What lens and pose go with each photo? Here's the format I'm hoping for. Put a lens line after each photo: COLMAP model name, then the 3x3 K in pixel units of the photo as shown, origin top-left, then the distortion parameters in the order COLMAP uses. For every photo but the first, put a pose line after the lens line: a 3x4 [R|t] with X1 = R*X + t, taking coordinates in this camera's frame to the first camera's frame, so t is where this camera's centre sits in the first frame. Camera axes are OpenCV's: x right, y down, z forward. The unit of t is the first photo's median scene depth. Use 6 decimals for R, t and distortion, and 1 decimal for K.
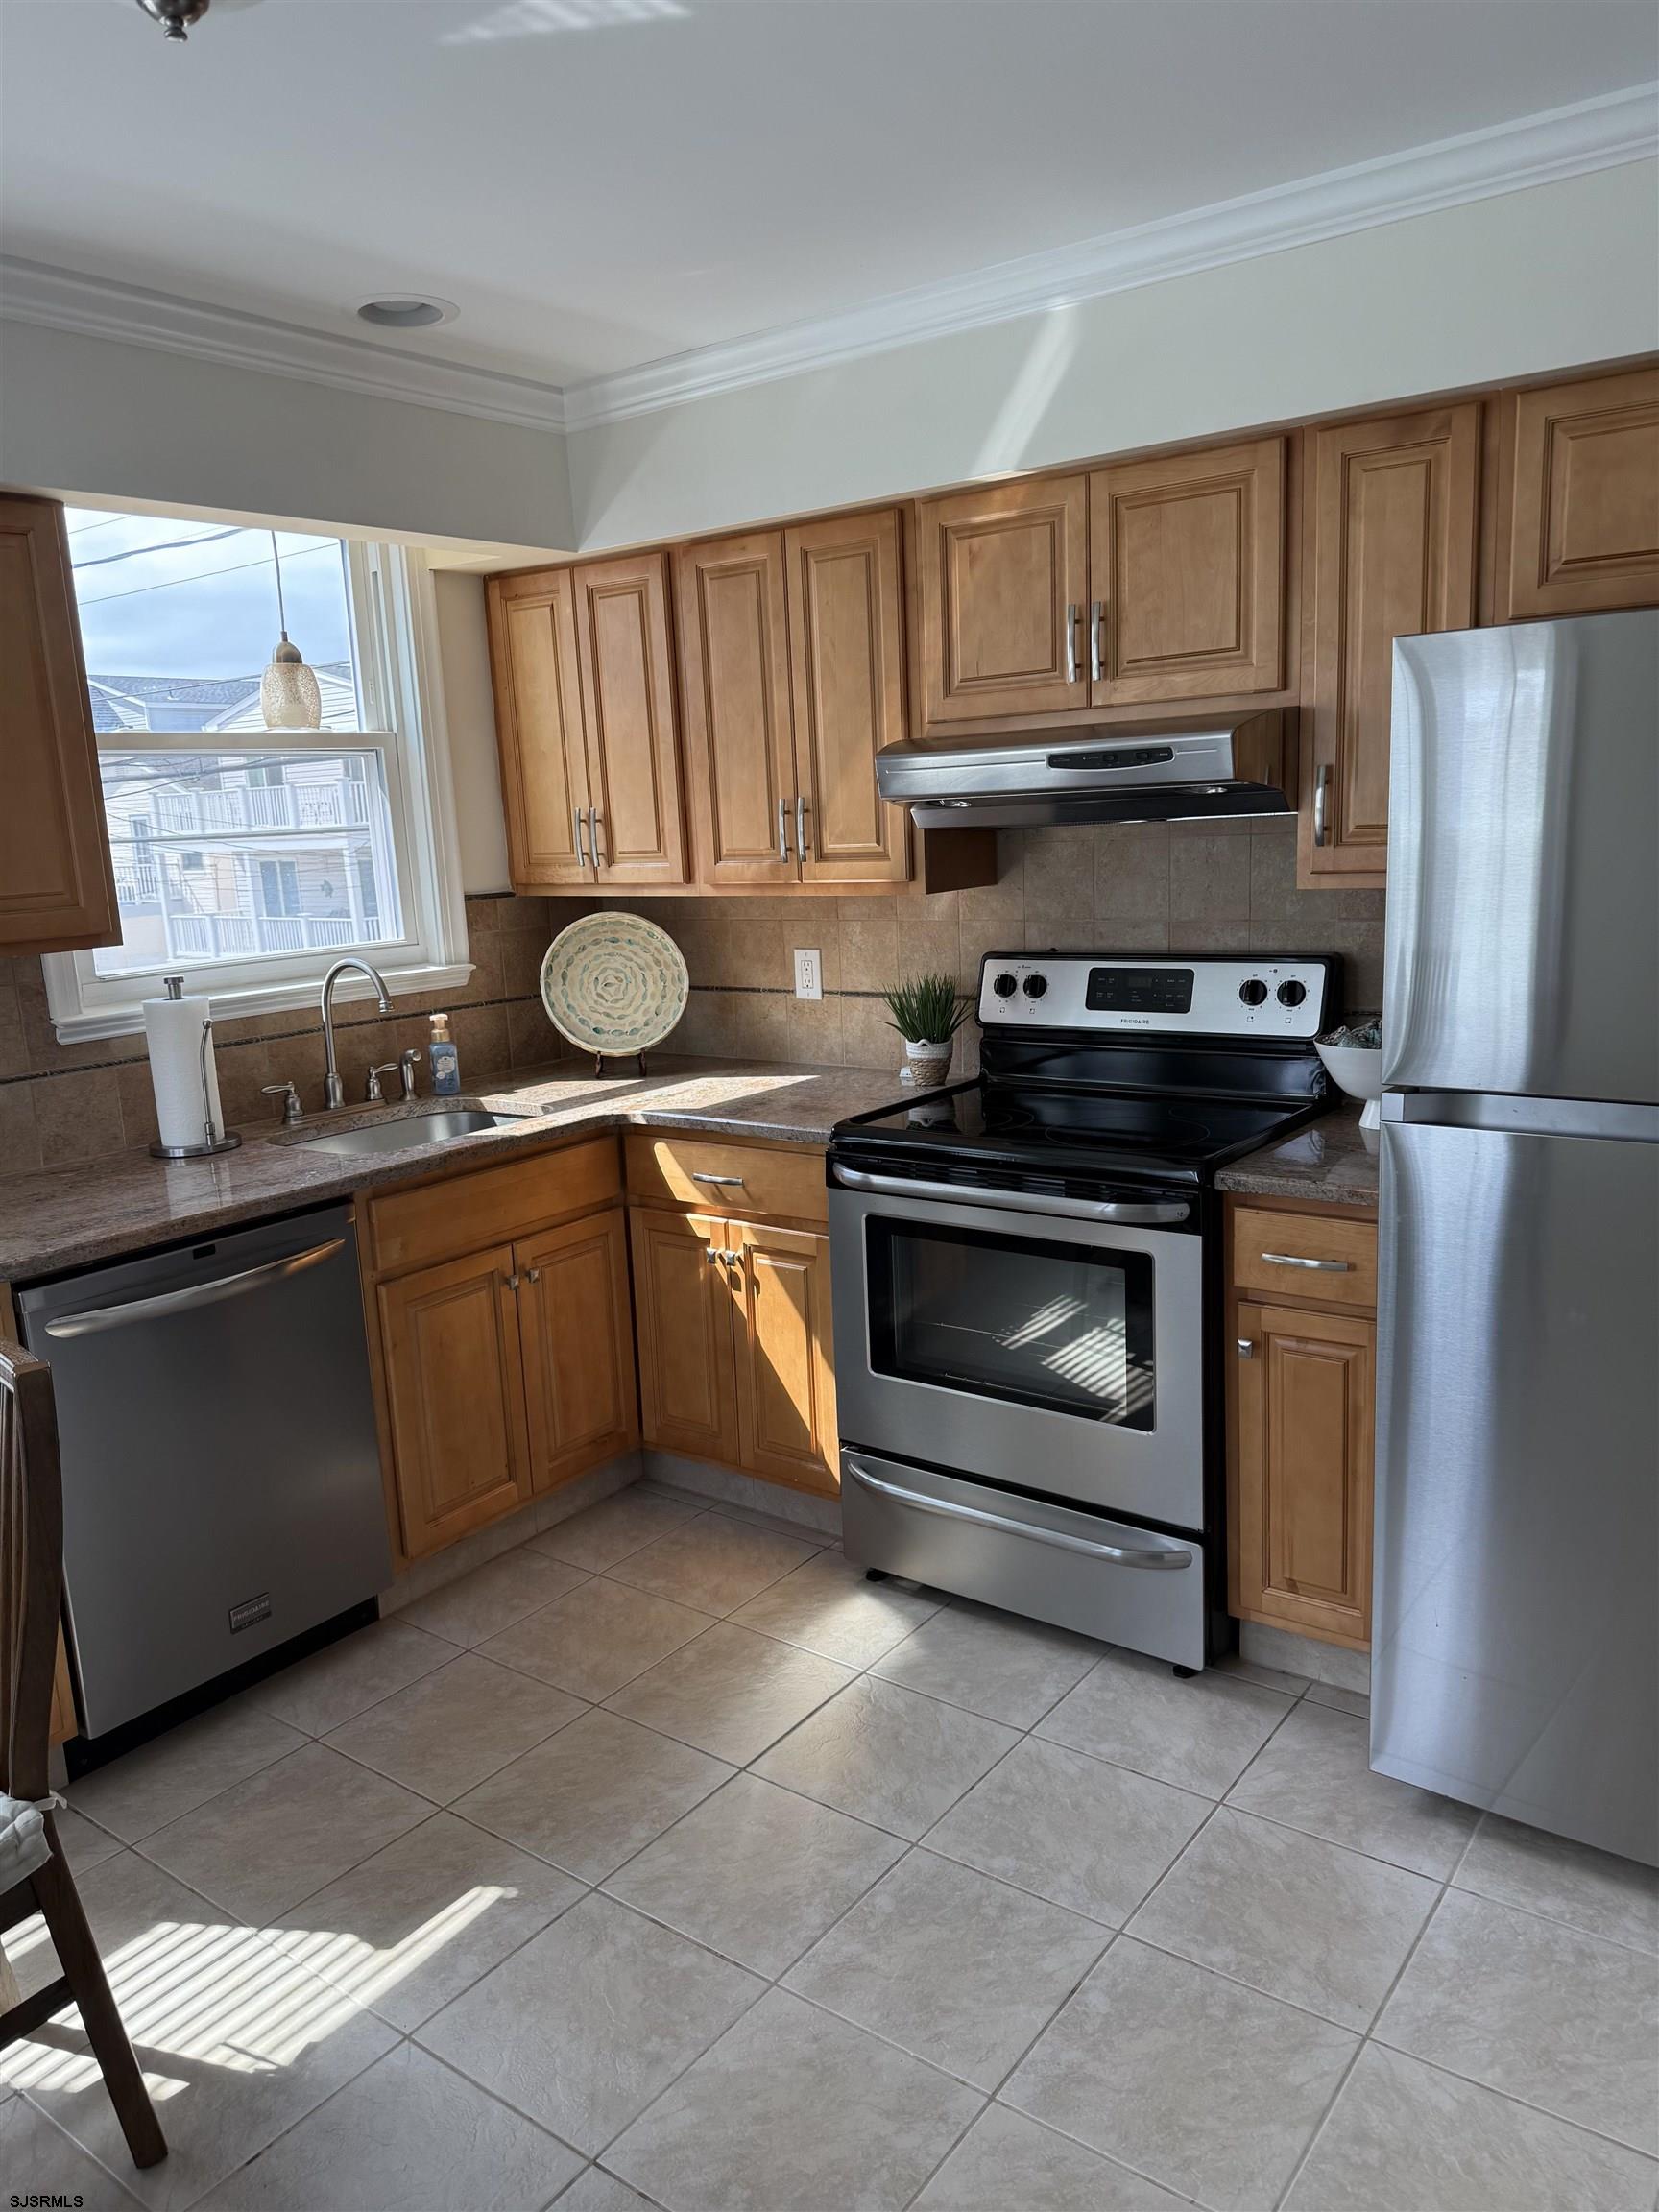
lens RADIAL K [[1559.0, 0, 833.3], [0, 1559.0, 1107.1], [0, 0, 1]] dist [0.059589, -0.066212]
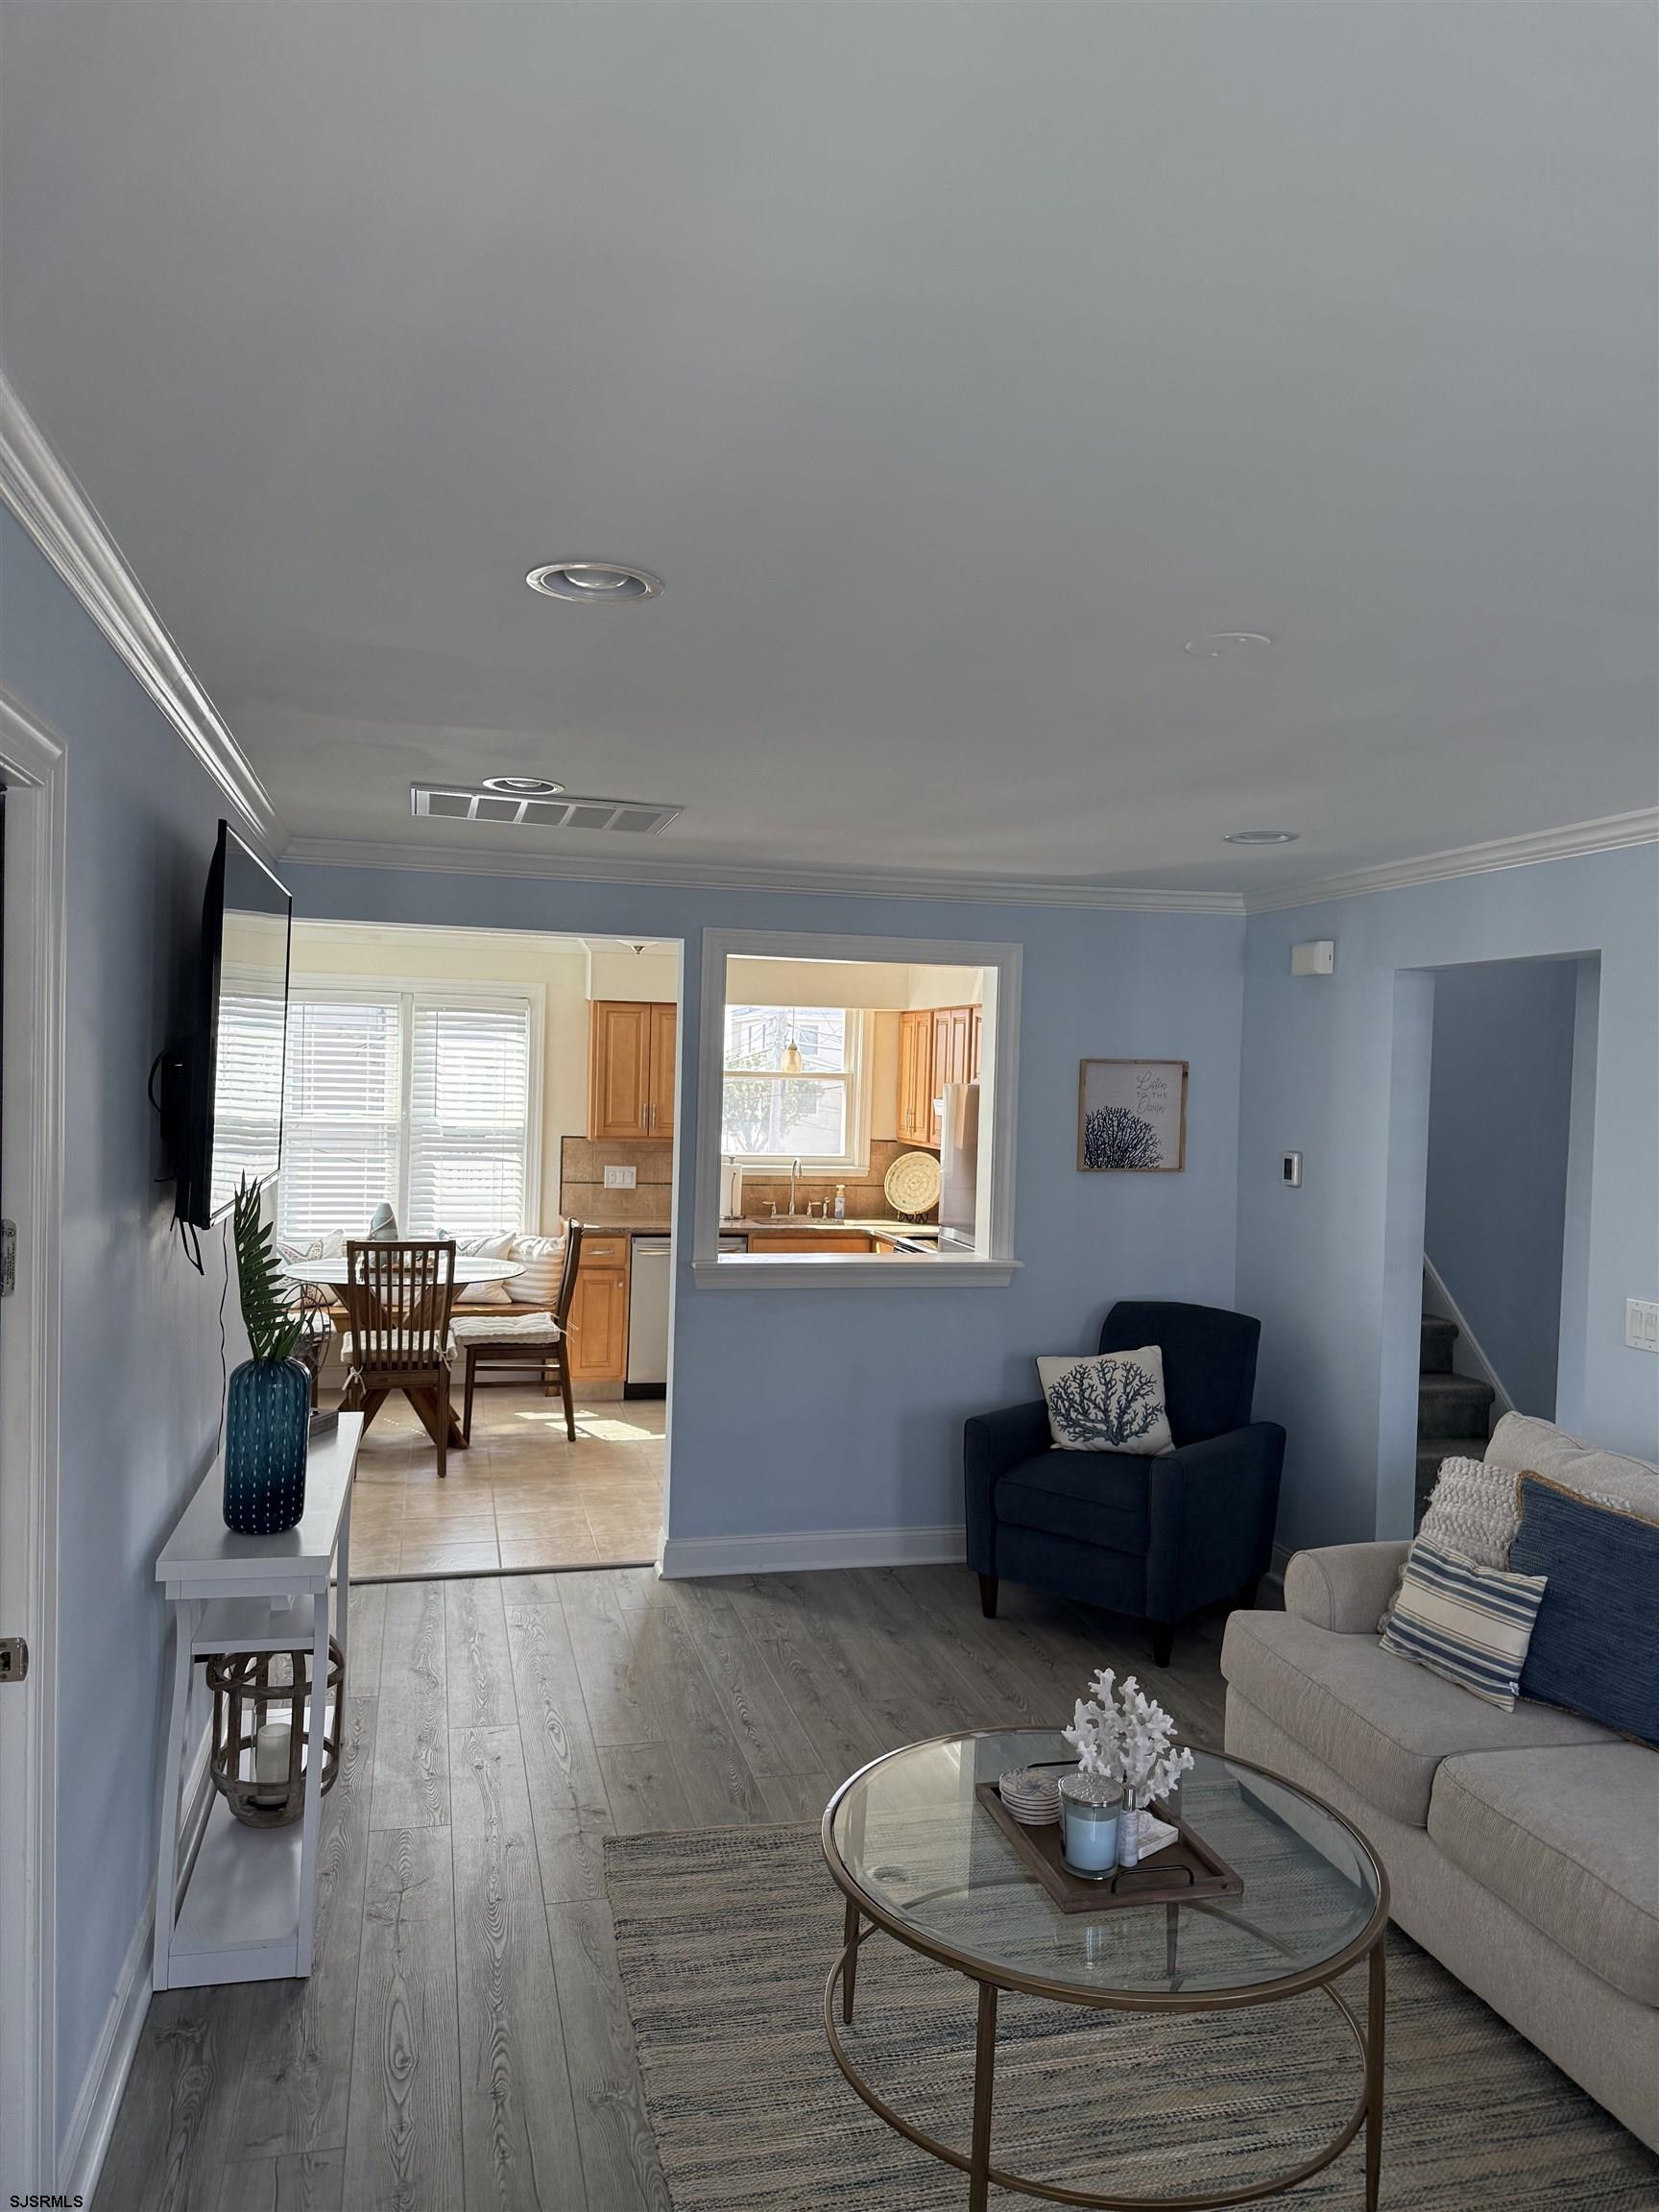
lens RADIAL K [[1559.0, 0, 831.3], [0, 1559.0, 1104.5], [0, 0, 1]] dist [0.059589, -0.066212]
pose [[0.780046, 0.078416, -0.620789, 1.279969], [-0.177589, 0.979064, -0.099475, 0.063938], [0.599992, 0.187840, 0.777641, -0.967949]]
